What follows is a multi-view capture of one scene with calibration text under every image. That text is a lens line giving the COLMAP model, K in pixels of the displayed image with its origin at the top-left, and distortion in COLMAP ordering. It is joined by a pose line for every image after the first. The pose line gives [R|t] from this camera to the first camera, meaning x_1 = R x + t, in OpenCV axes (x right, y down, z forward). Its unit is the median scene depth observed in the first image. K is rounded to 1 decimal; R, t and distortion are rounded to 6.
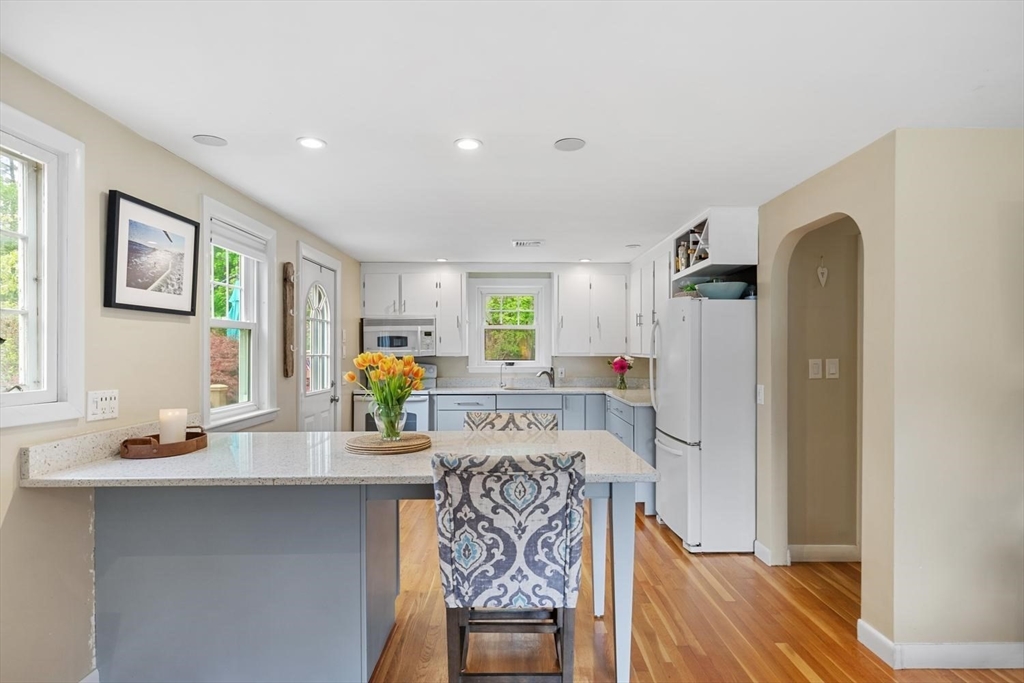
lens RADIAL K [[551.0, 0, 515.8], [0, 551.0, 344.3], [0, 0, 1]] dist [0.008945, -0.005456]
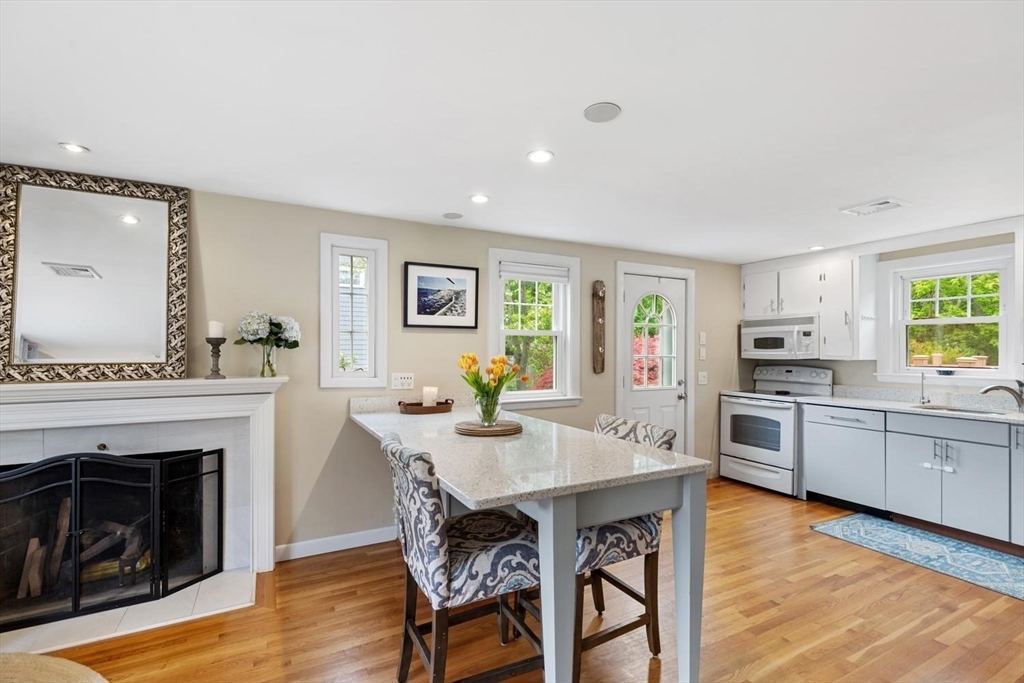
lens RADIAL K [[465.9, 0, 512.2], [0, 465.9, 351.2], [0, 0, 1]] dist [0.009657, -0.001215]
pose [[0.457144, 0.003146, -0.889387, 0.295766], [0.005111, 0.999968, 0.006164, 0.001545], [0.889378, -0.007363, 0.457113, 0.238456]]
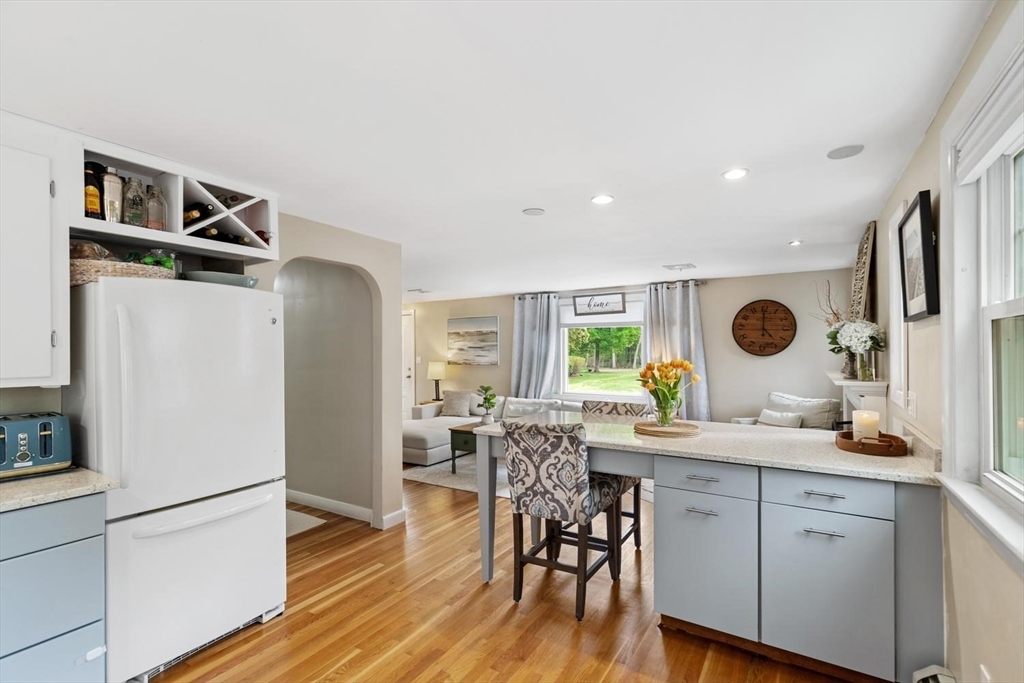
lens RADIAL K [[465.9, 0, 514.3], [0, 465.9, 353.0], [0, 0, 1]] dist [0.009657, -0.001215]
pose [[-0.841319, 0.002708, 0.540533, -0.212788], [0.001130, 0.999994, -0.003250, 0.000560], [-0.540538, -0.002123, -0.841317, 0.875766]]
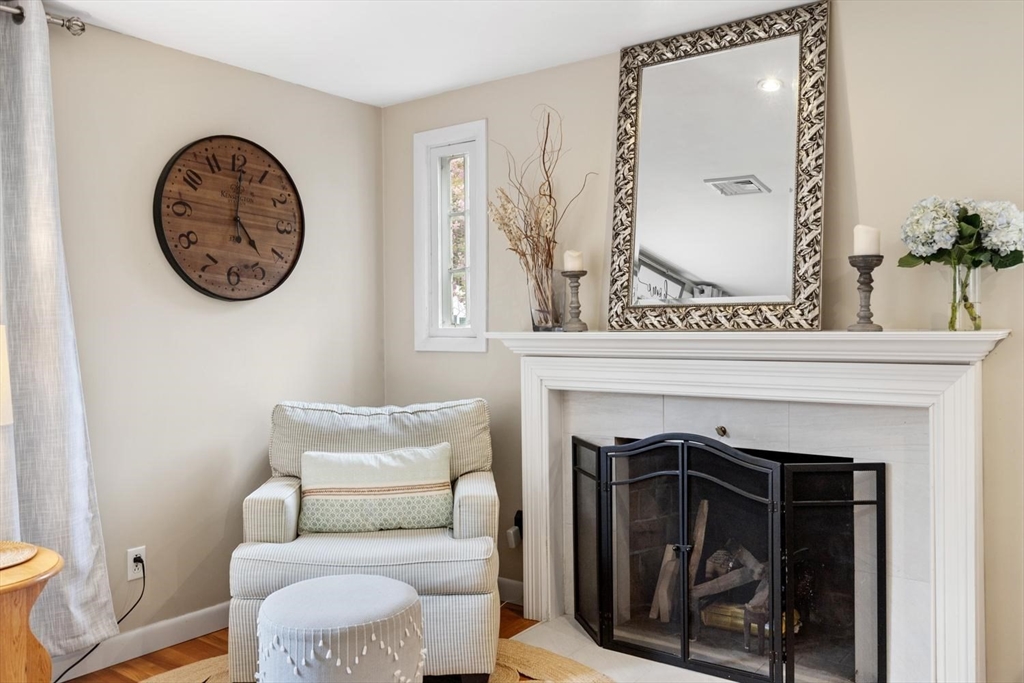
lens RADIAL K [[821.7, 0, 523.1], [0, 821.7, 330.0], [0, 0, 1]] dist [0.002514, -0.012093]
pose [[-0.602161, 0.009391, -0.798319, 0.213198], [0.013238, 0.999911, 0.001777, 0.026307], [0.798265, -0.009498, -0.602232, 0.307832]]
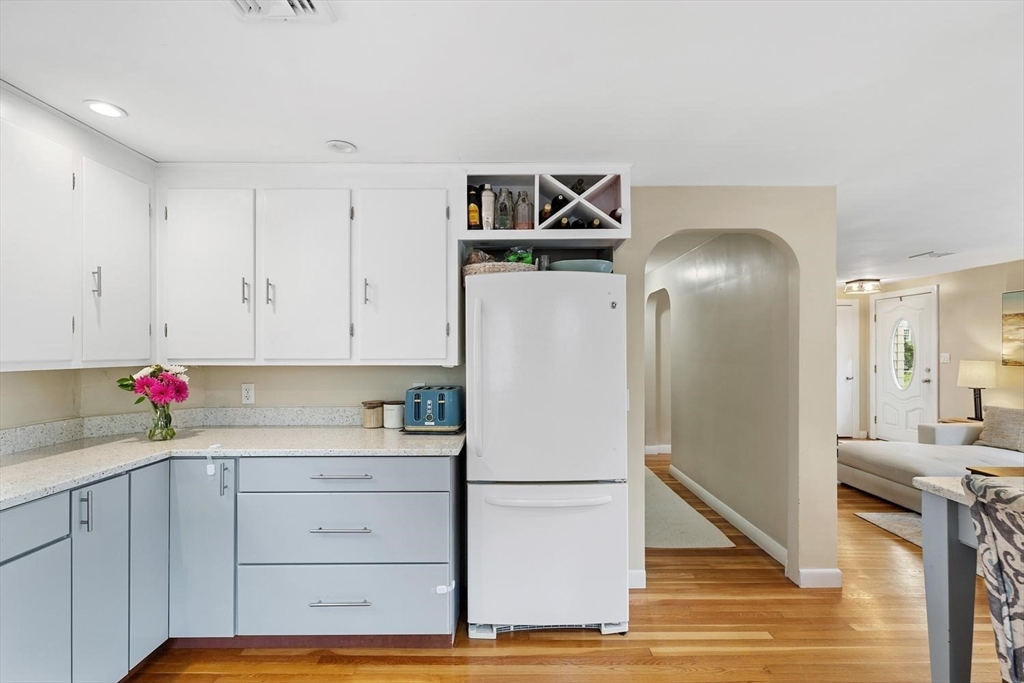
lens RADIAL K [[465.9, 0, 516.0], [0, 465.9, 348.2], [0, 0, 1]] dist [0.009657, -0.001215]
pose [[0.009792, 0.001167, 0.999951, -0.183329], [-0.007153, 0.999974, -0.001097, 0.006099], [-0.999926, -0.007142, 0.009800, 0.714921]]
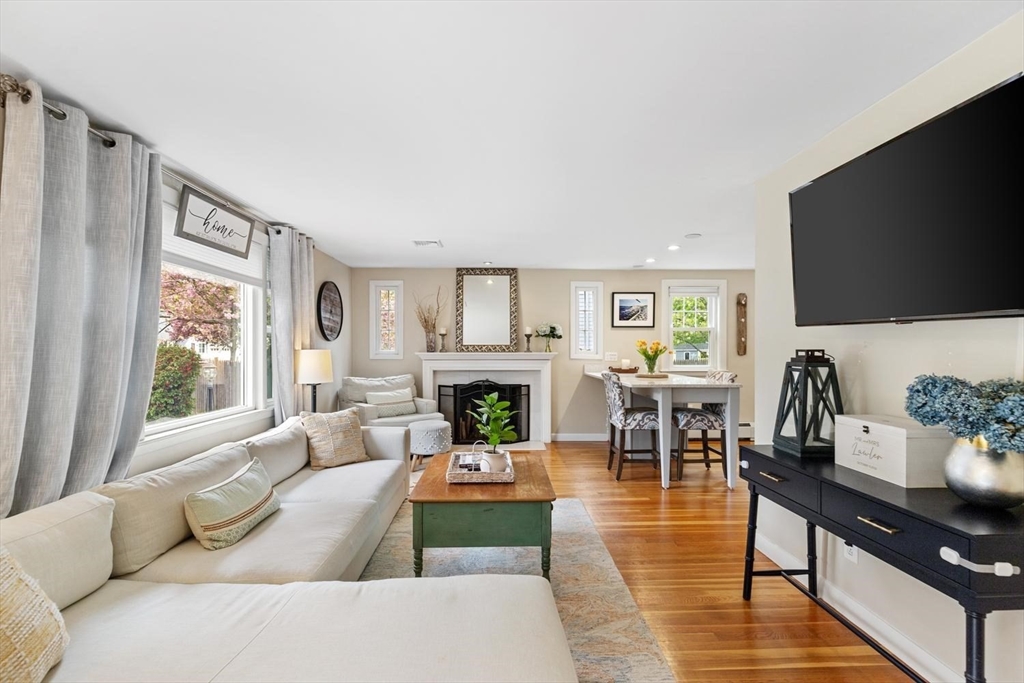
lens RADIAL K [[465.9, 0, 520.0], [0, 465.9, 353.7], [0, 0, 1]] dist [0.009657, -0.001215]
pose [[0.039409, 0.012301, -0.999147, 0.784867], [0.007925, 0.999889, 0.012623, 0.019800], [0.999192, -0.008415, 0.039308, 0.129585]]
